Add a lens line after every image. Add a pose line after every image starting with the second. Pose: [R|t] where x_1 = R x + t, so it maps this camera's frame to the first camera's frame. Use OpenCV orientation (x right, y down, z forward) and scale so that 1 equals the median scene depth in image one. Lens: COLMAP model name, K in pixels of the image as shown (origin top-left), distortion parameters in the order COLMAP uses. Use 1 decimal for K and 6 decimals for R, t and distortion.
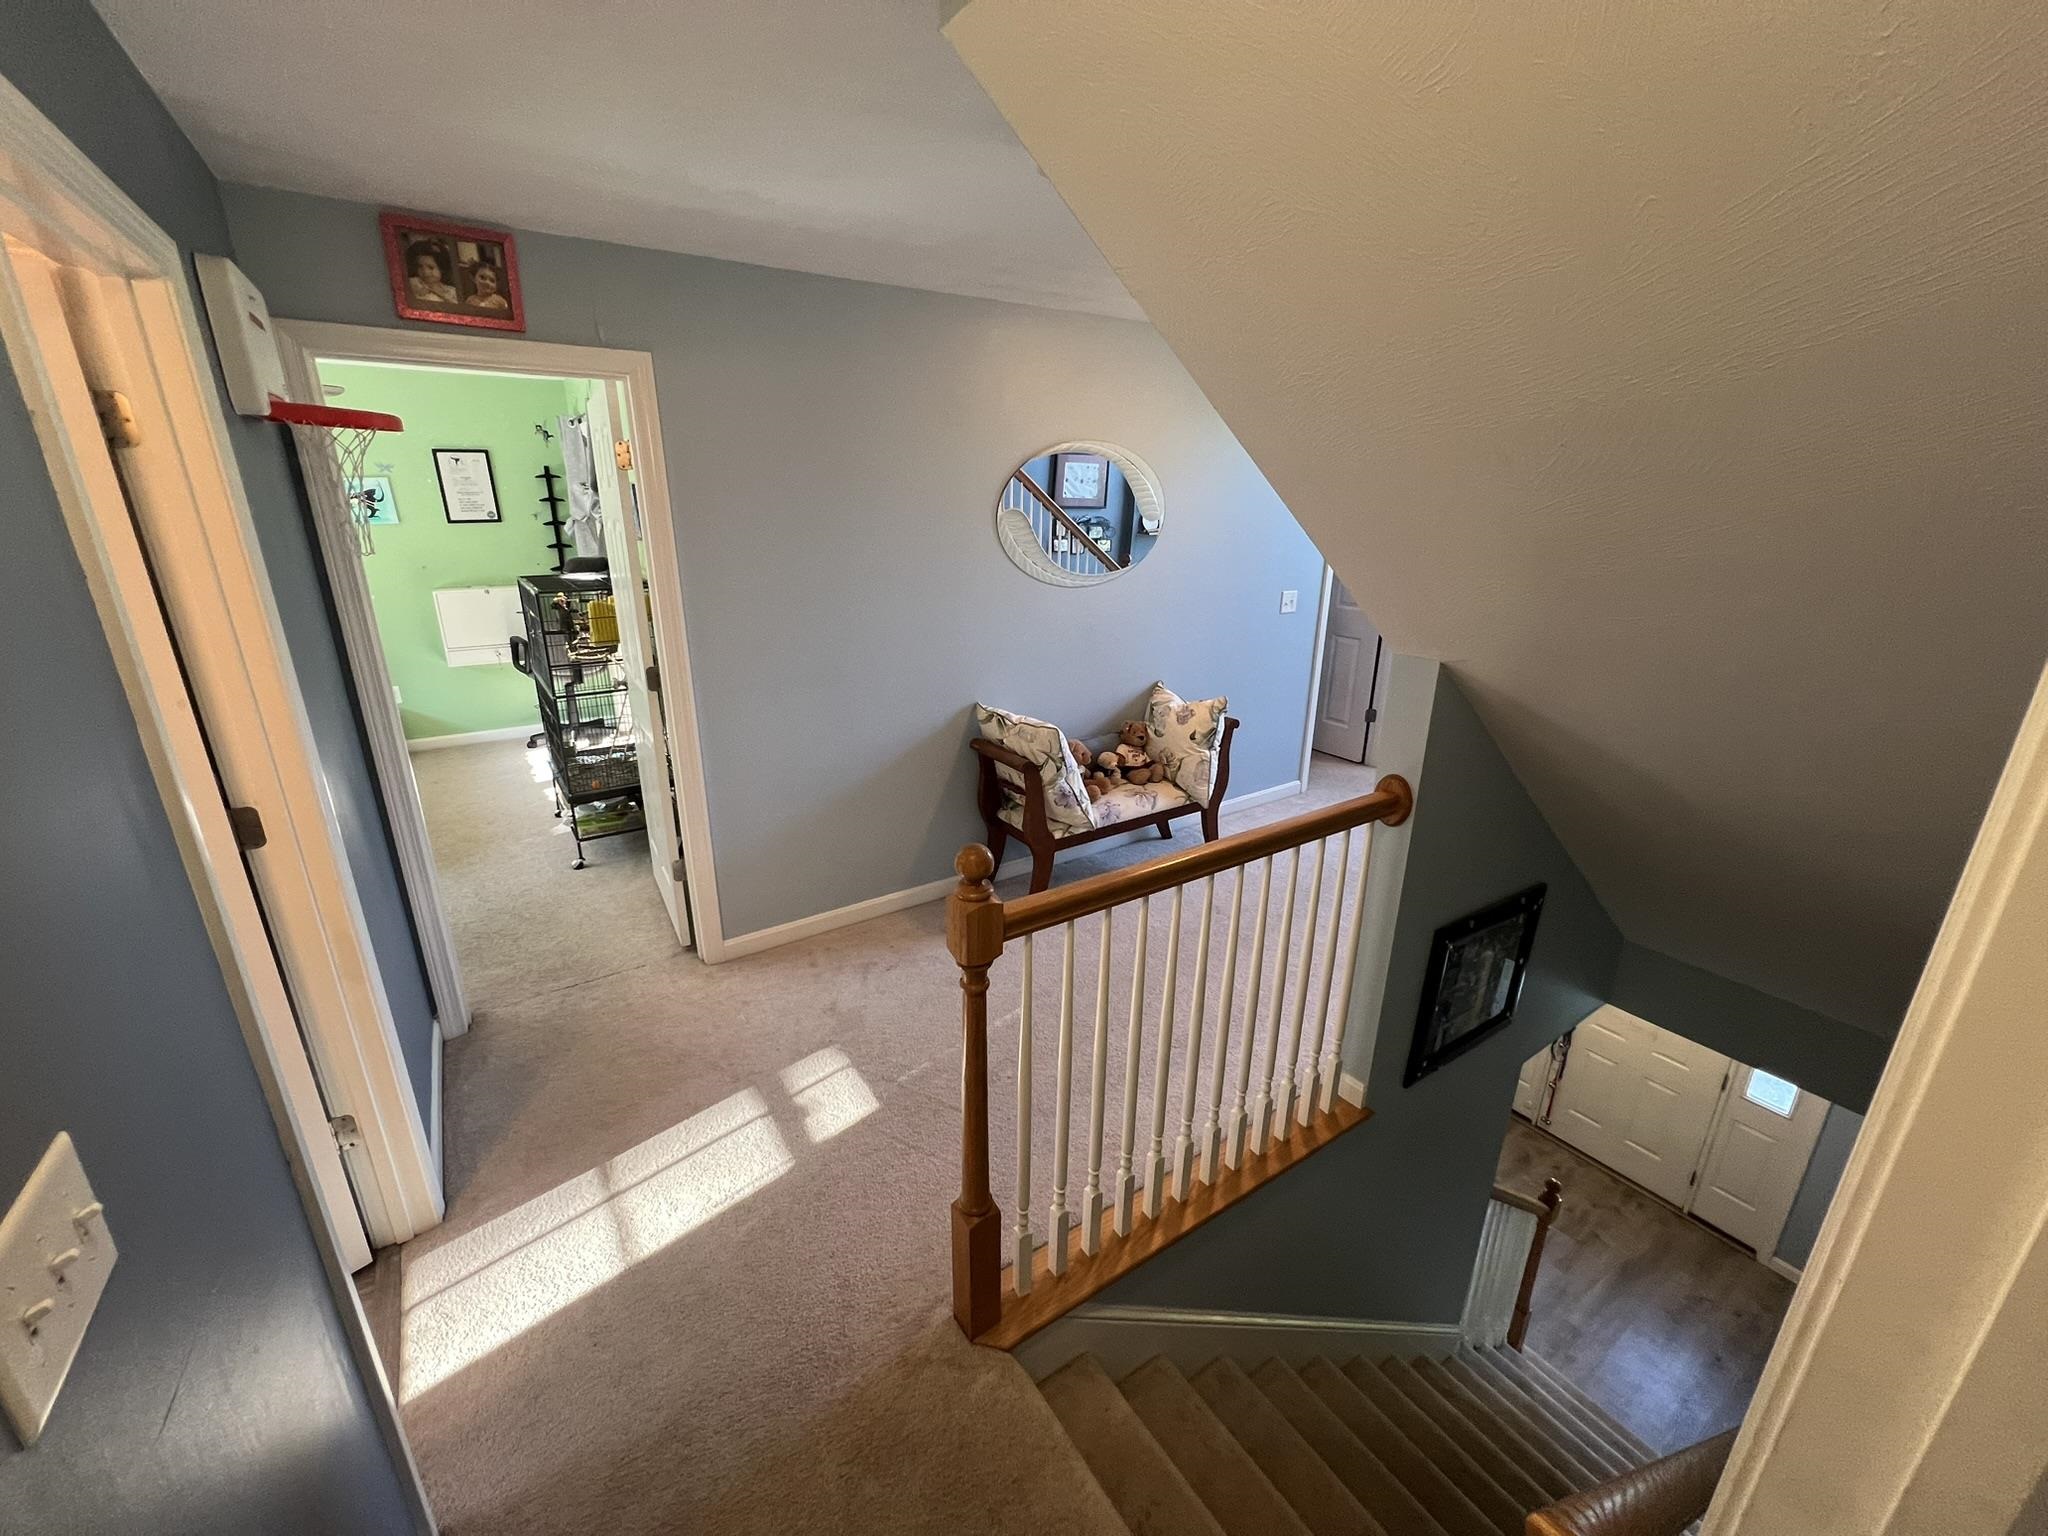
lens RADIAL K [[831.2, 0, 1021.9], [0, 831.2, 779.1], [0, 0, 1]] dist [-0.002716, 0.001234]
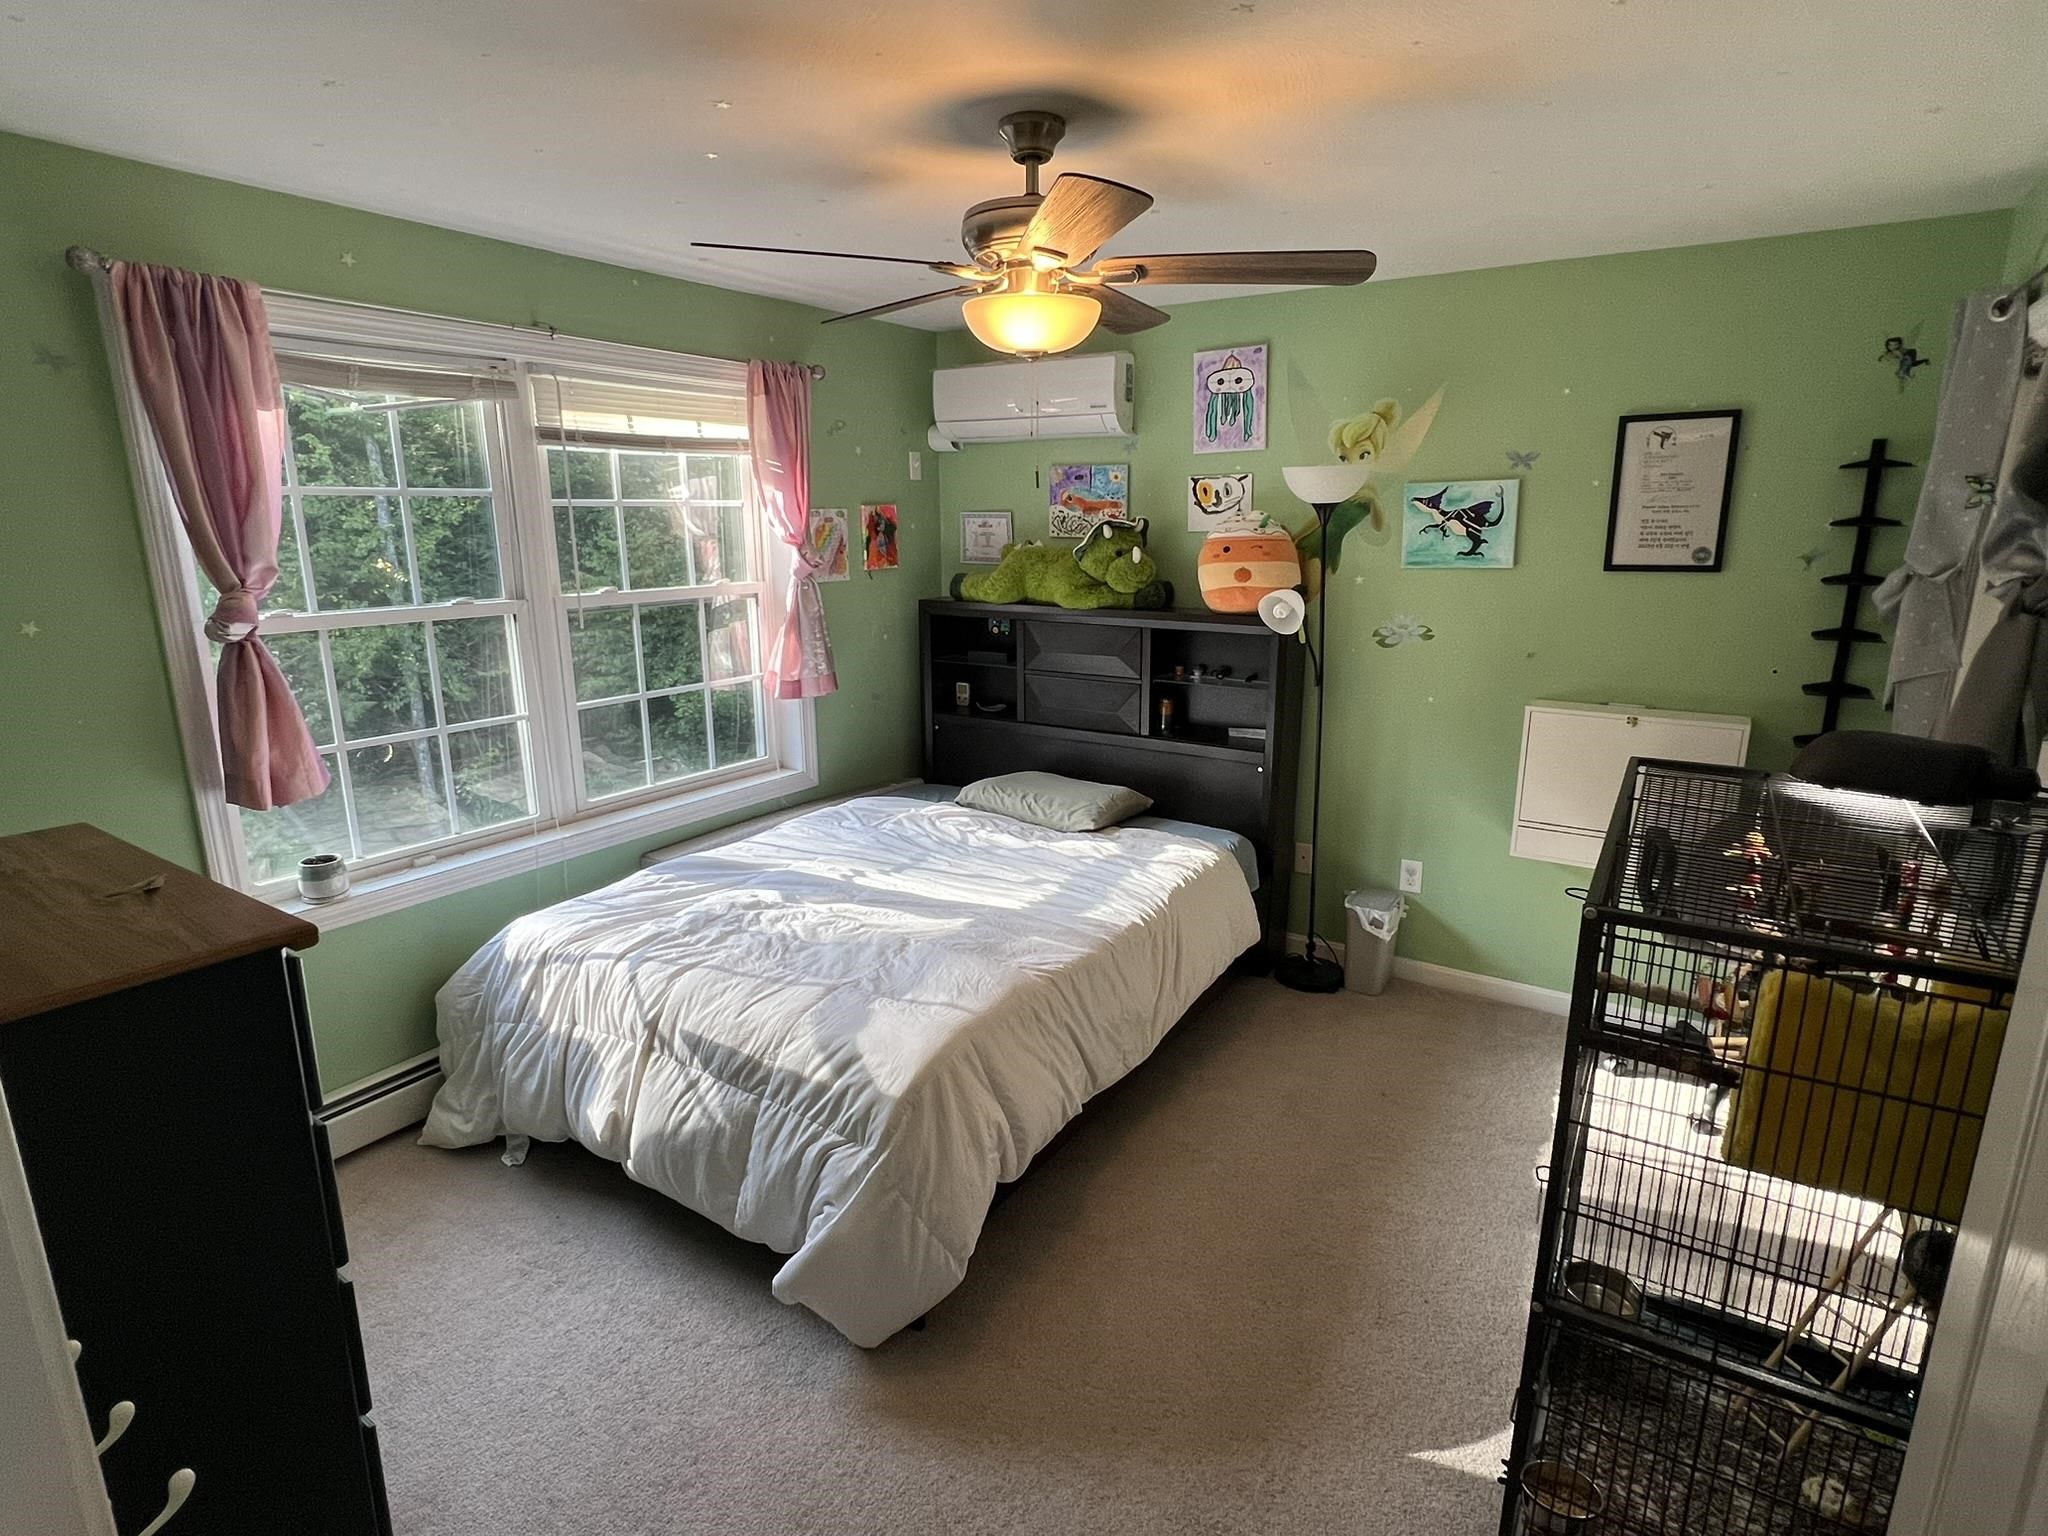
lens RADIAL K [[1045.0, 0, 1015.5], [0, 1045.0, 768.2], [0, 0, 1]] dist [-0.012977, -0.001352]
pose [[0.392503, 0.209213, -0.895640, -0.265585], [-0.290788, 0.952064, 0.094959, -0.157576], [0.872573, 0.223170, 0.434524, 0.469593]]
